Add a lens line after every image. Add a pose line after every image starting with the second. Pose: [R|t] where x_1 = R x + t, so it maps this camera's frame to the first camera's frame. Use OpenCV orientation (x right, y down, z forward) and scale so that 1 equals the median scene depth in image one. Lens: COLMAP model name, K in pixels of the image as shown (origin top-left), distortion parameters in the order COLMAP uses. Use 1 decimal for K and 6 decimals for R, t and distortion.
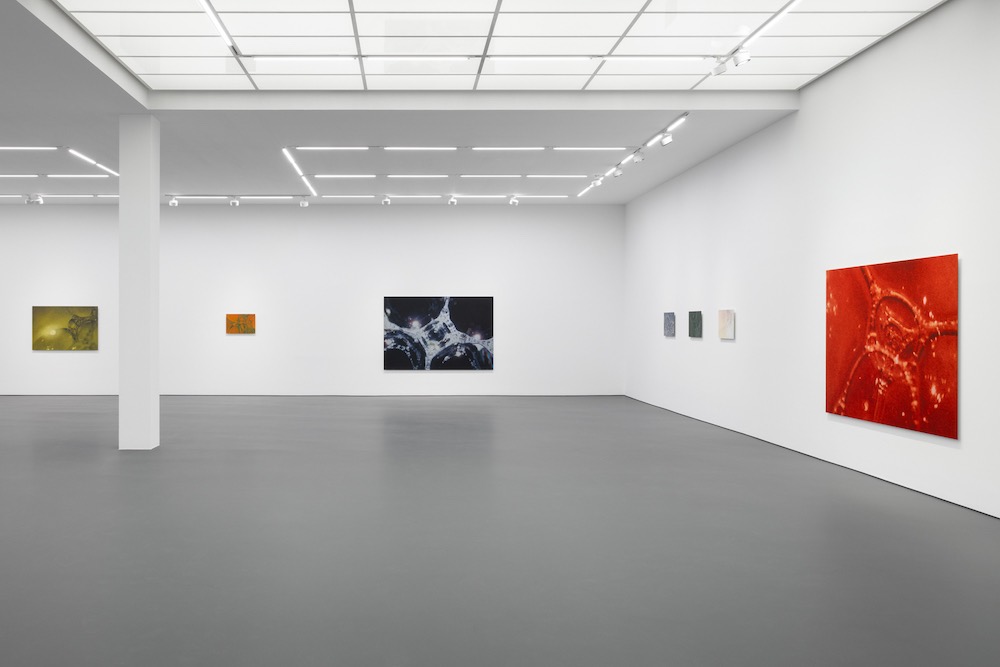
lens RADIAL K [[1145.0, 0, 498.1], [0, 1145.0, 332.6], [0, 0, 1]] dist [-0.004079, 0.000000]
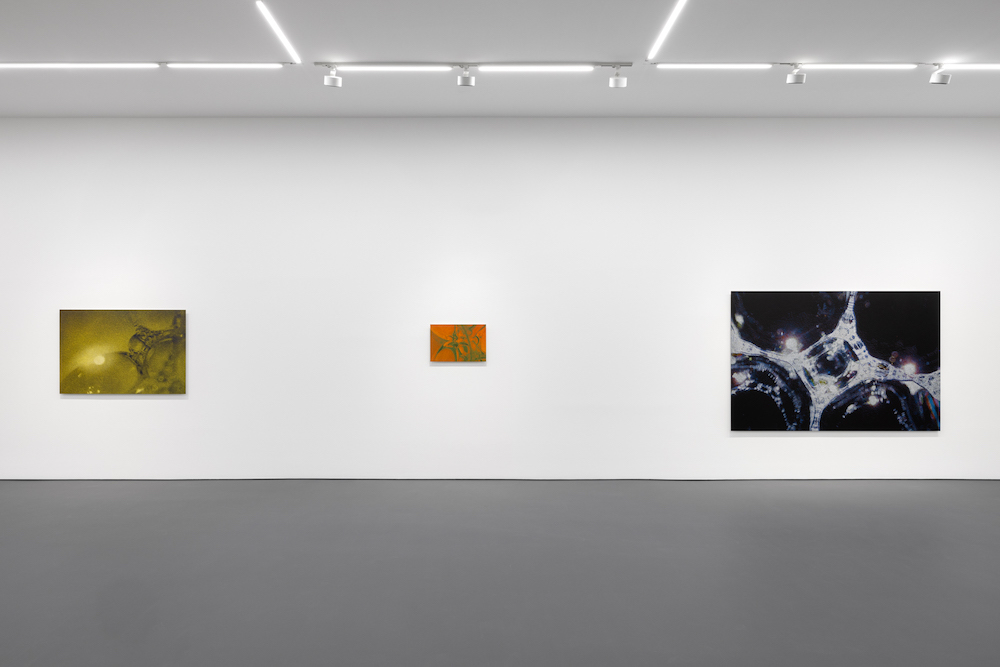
lens RADIAL K [[626.4, 0, 501.8], [0, 626.4, 340.1], [0, 0, 1]] dist [0.002916, -0.000988]
pose [[0.999987, -0.000460, 0.005004, -0.206609], [0.000555, 0.999820, -0.018952, -0.003717], [-0.004995, 0.018955, 0.999808, 0.712603]]
